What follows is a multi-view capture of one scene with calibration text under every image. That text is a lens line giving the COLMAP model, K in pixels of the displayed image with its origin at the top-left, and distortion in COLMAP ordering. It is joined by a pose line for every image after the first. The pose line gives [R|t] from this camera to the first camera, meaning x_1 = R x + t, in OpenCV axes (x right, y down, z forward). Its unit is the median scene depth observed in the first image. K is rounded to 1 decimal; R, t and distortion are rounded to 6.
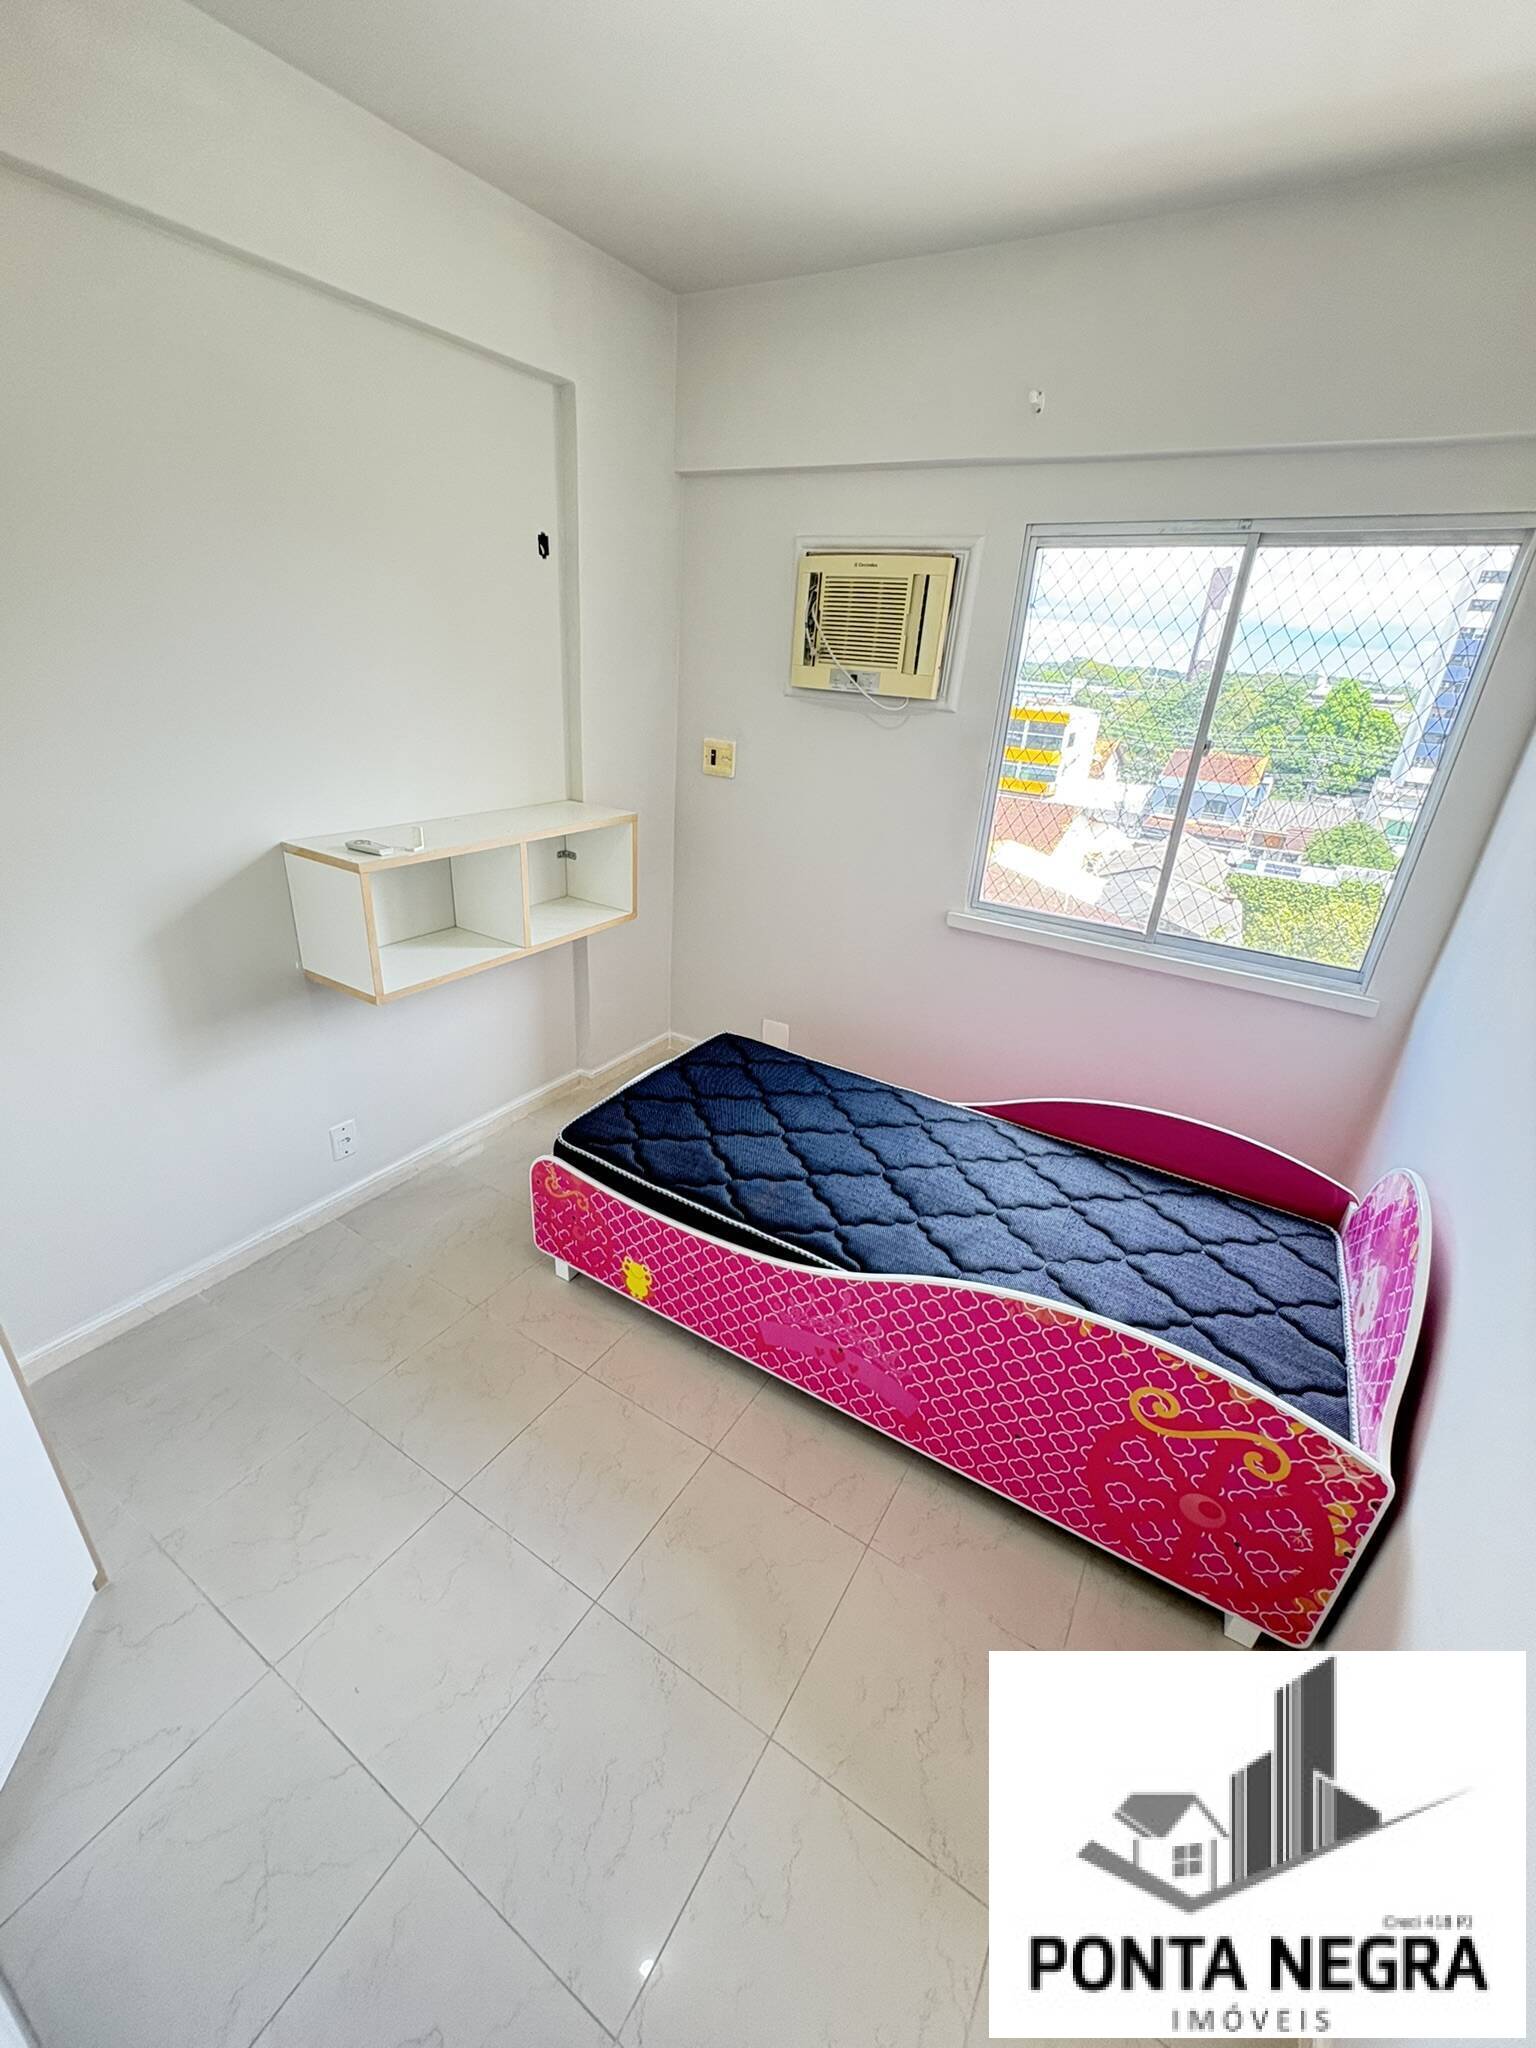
lens RADIAL K [[819.7, 0, 765.6], [0, 819.7, 1026.0], [0, 0, 1]] dist [-0.000599, 0.000930]
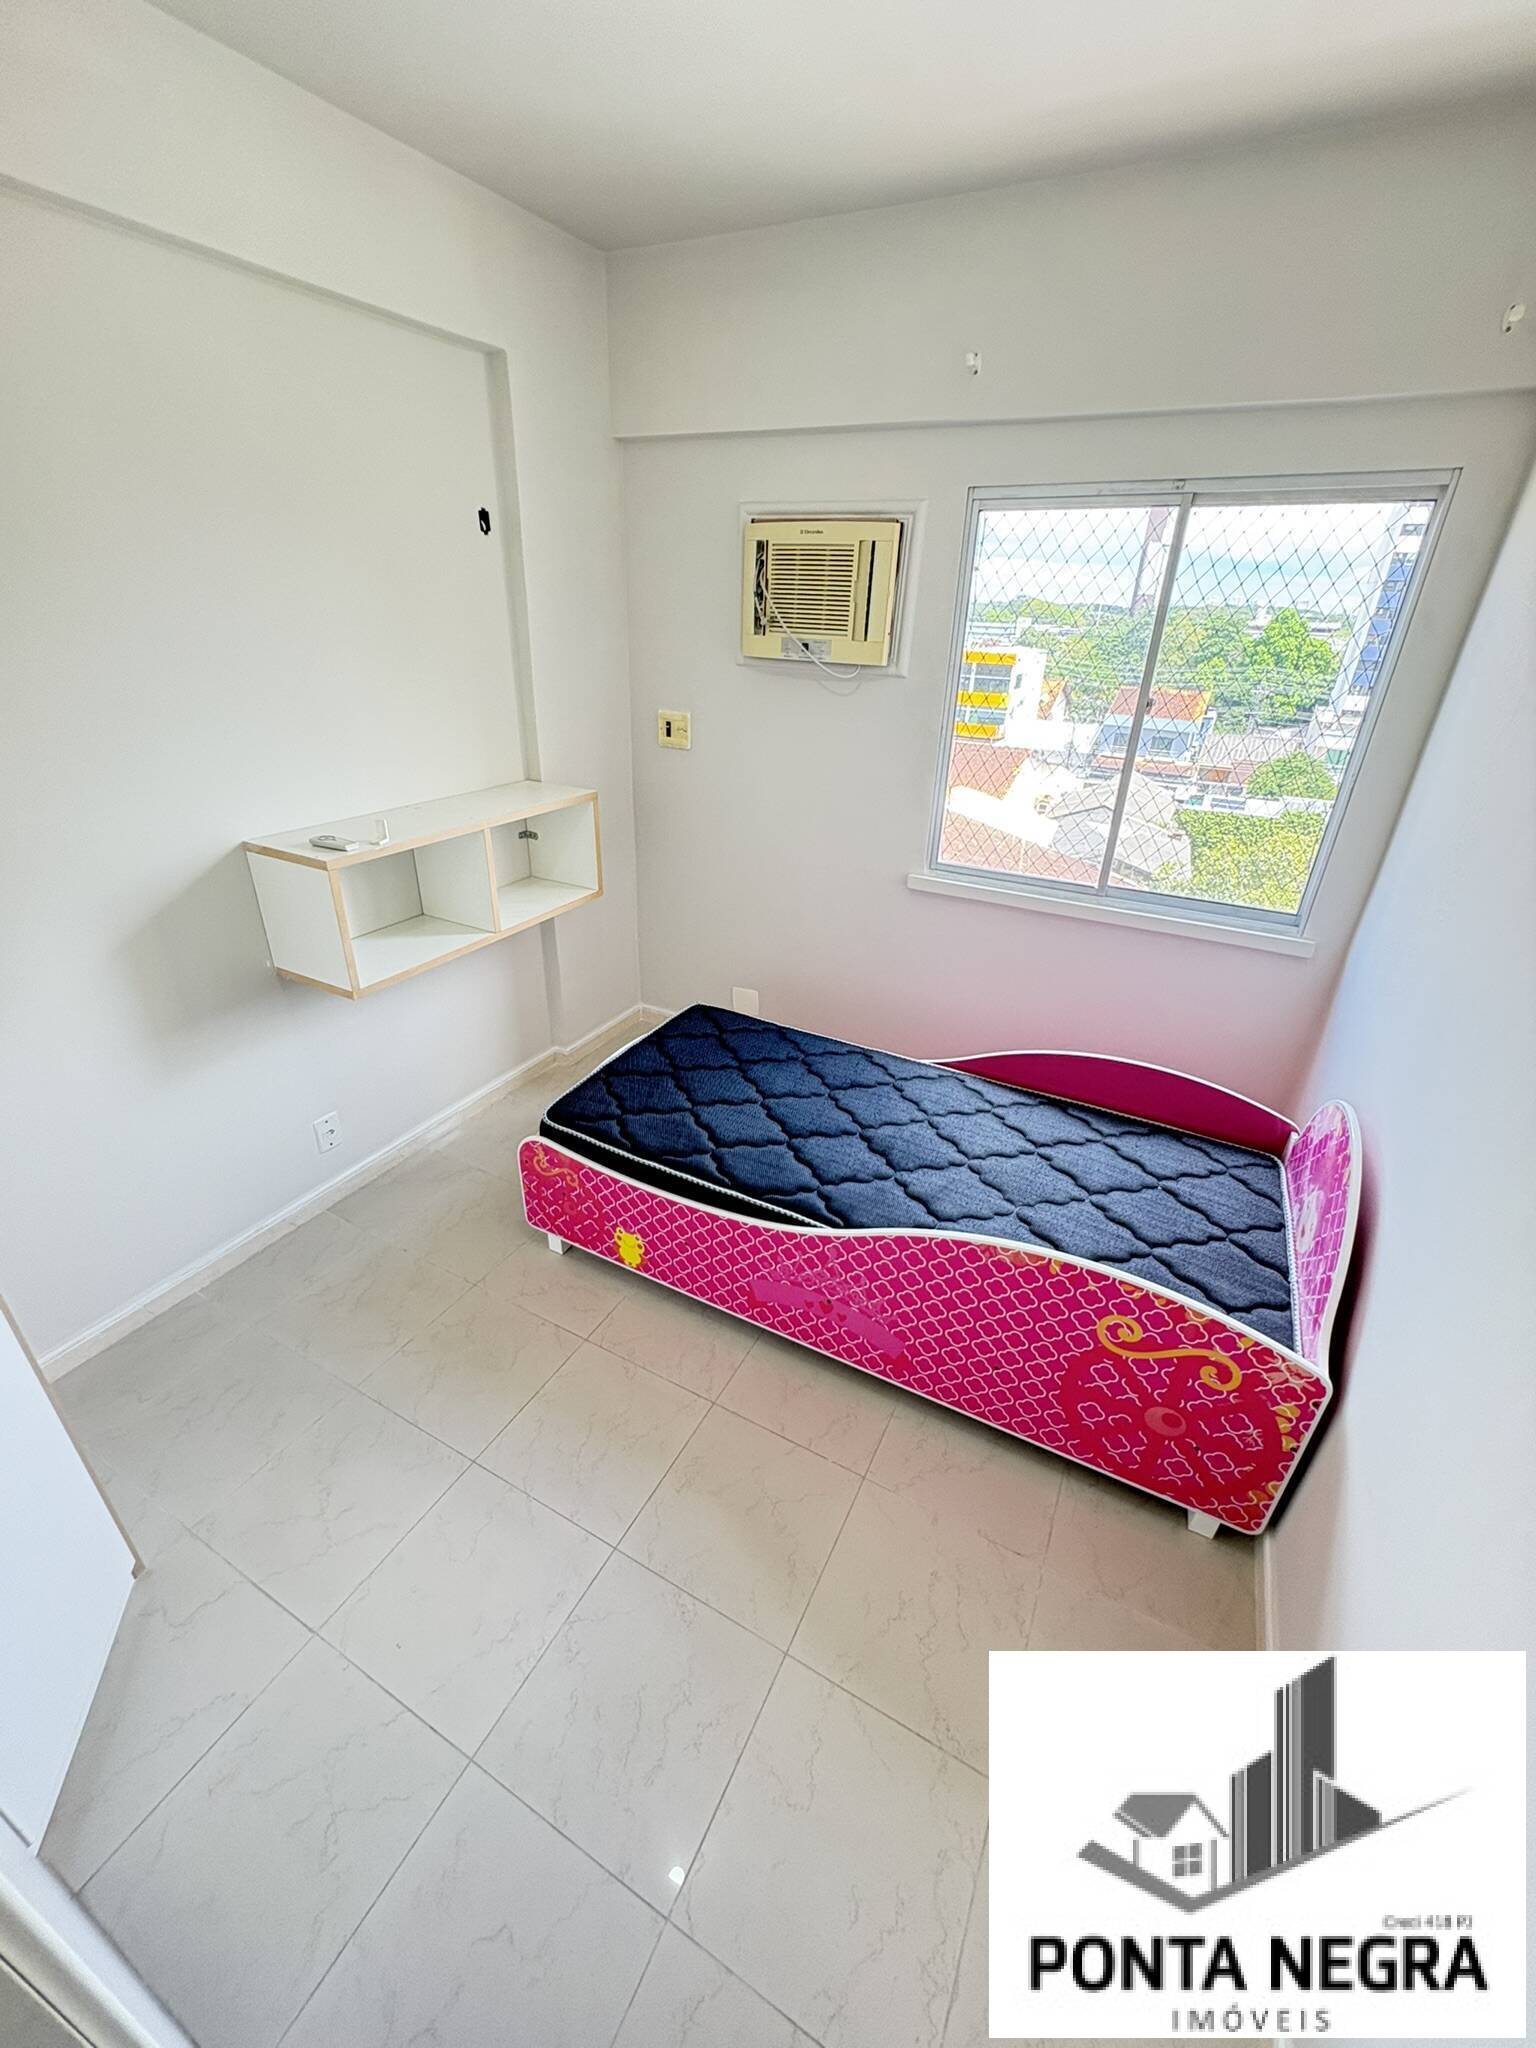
lens RADIAL K [[819.7, 0, 765.5], [0, 819.7, 1026.5], [0, 0, 1]] dist [-0.000599, 0.000930]
pose [[0.997422, -0.057369, 0.043118, -0.013900], [0.055043, 0.997059, 0.053326, -0.018617], [-0.046050, -0.050815, 0.997646, -0.033355]]
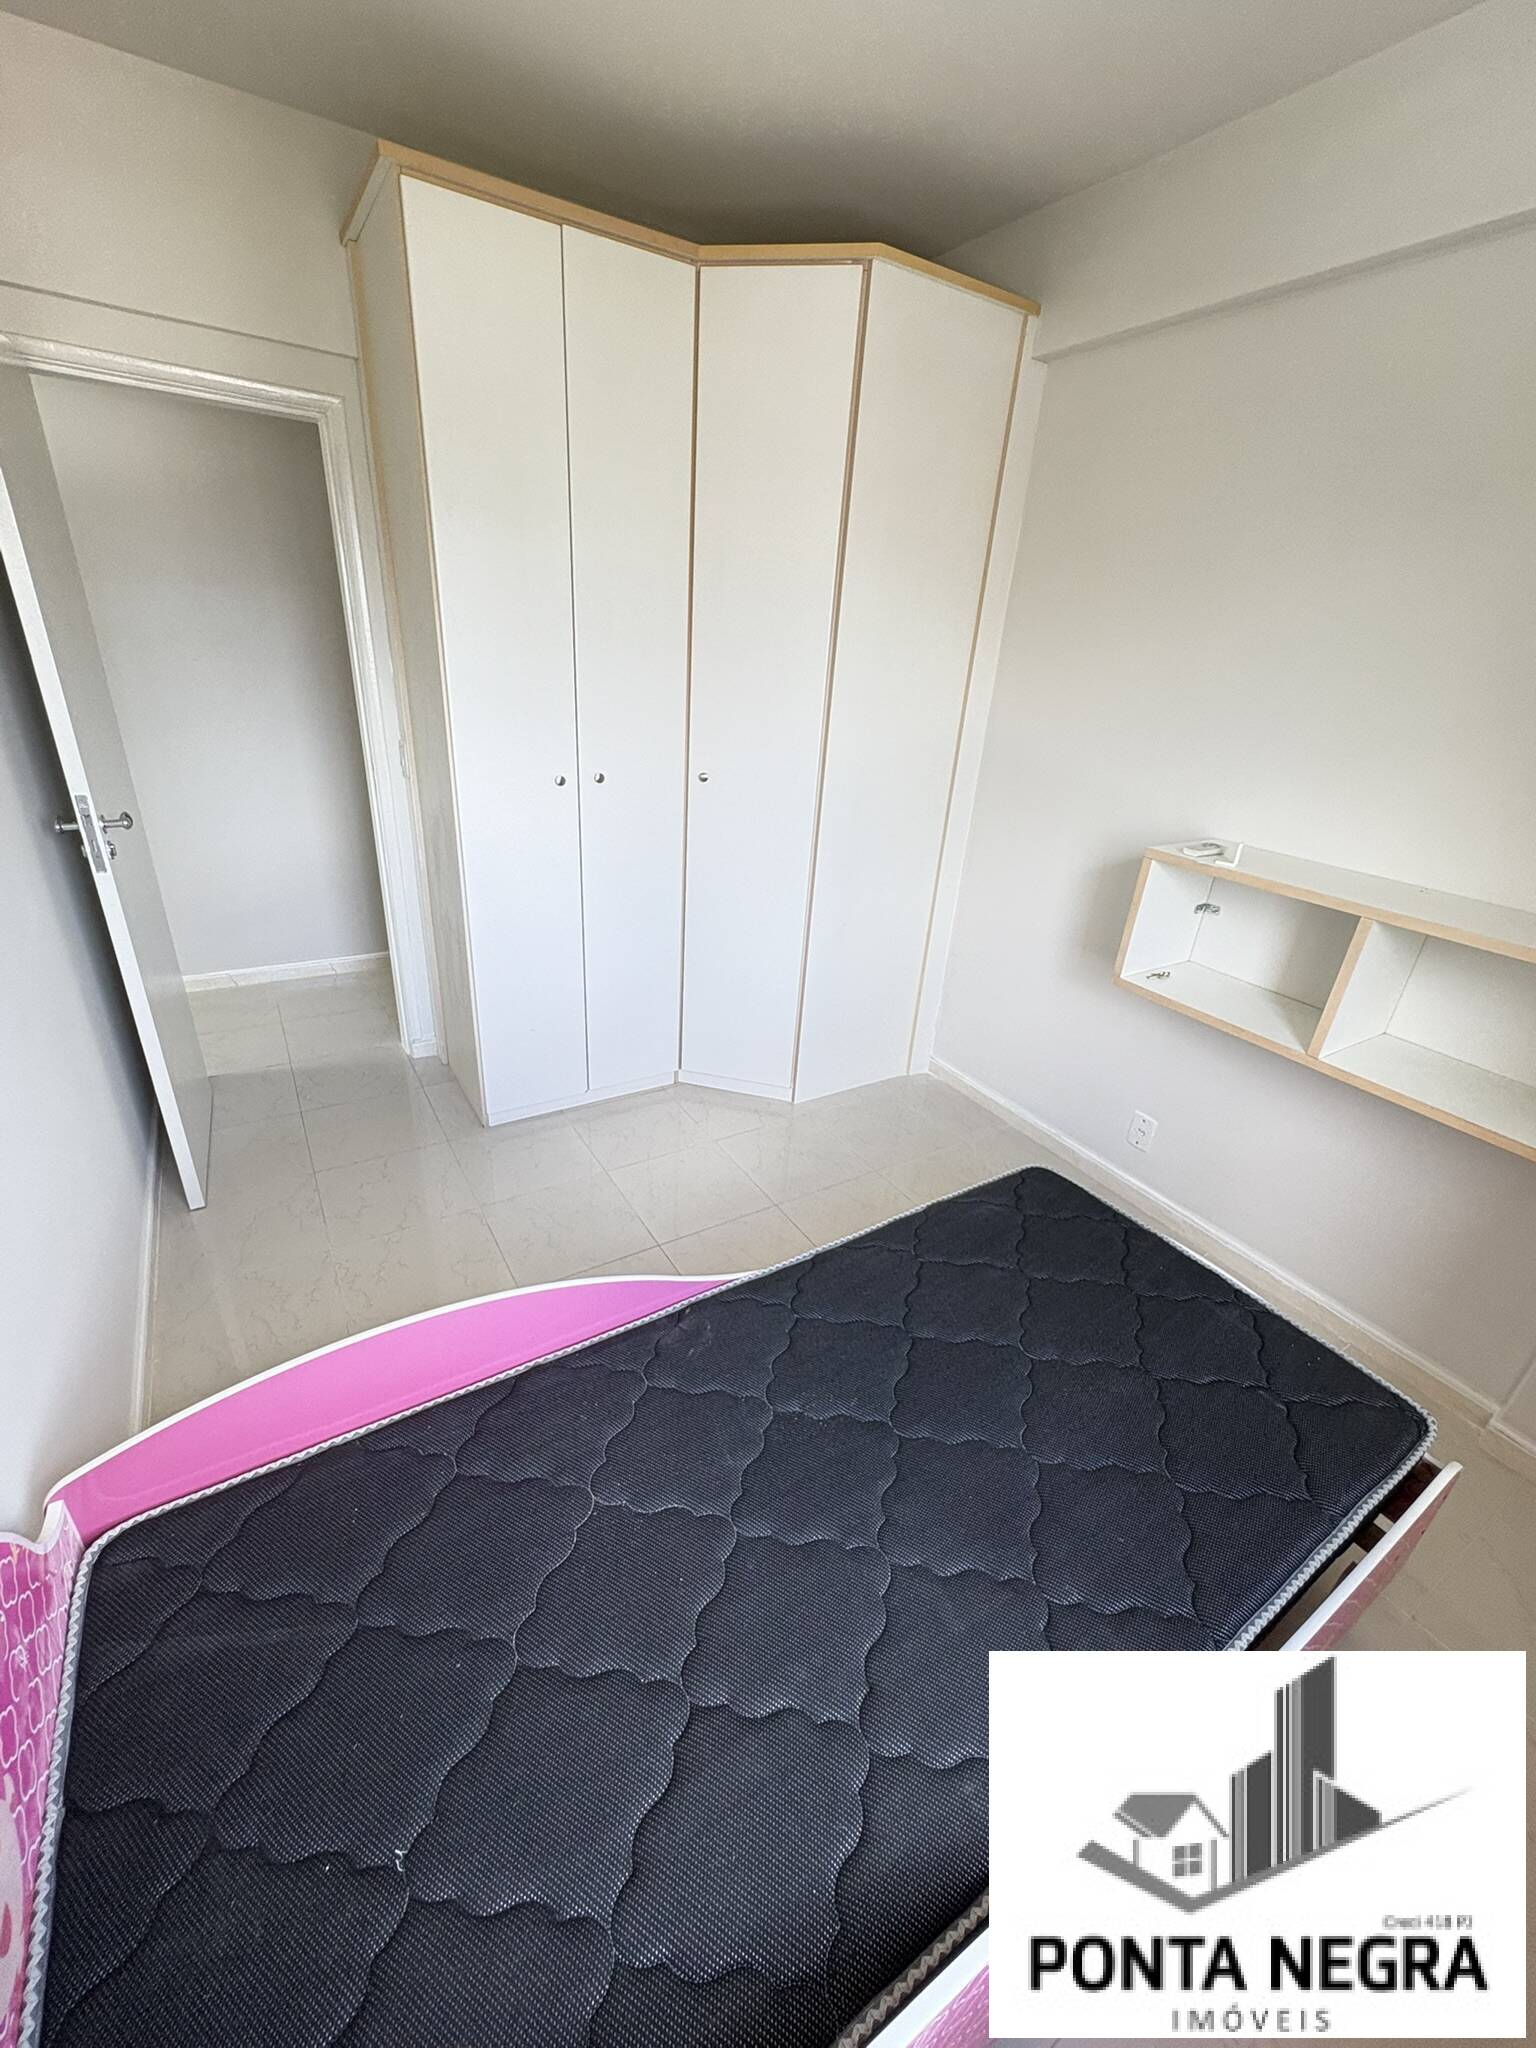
lens RADIAL K [[819.7, 0, 765.4], [0, 819.7, 1020.5], [0, 0, 1]] dist [-0.000599, 0.000930]
pose [[-0.442999, 0.292592, -0.847432, 0.626823], [-0.451557, 0.743768, 0.492854, -0.308225], [0.774498, 0.600998, -0.197367, 0.896270]]
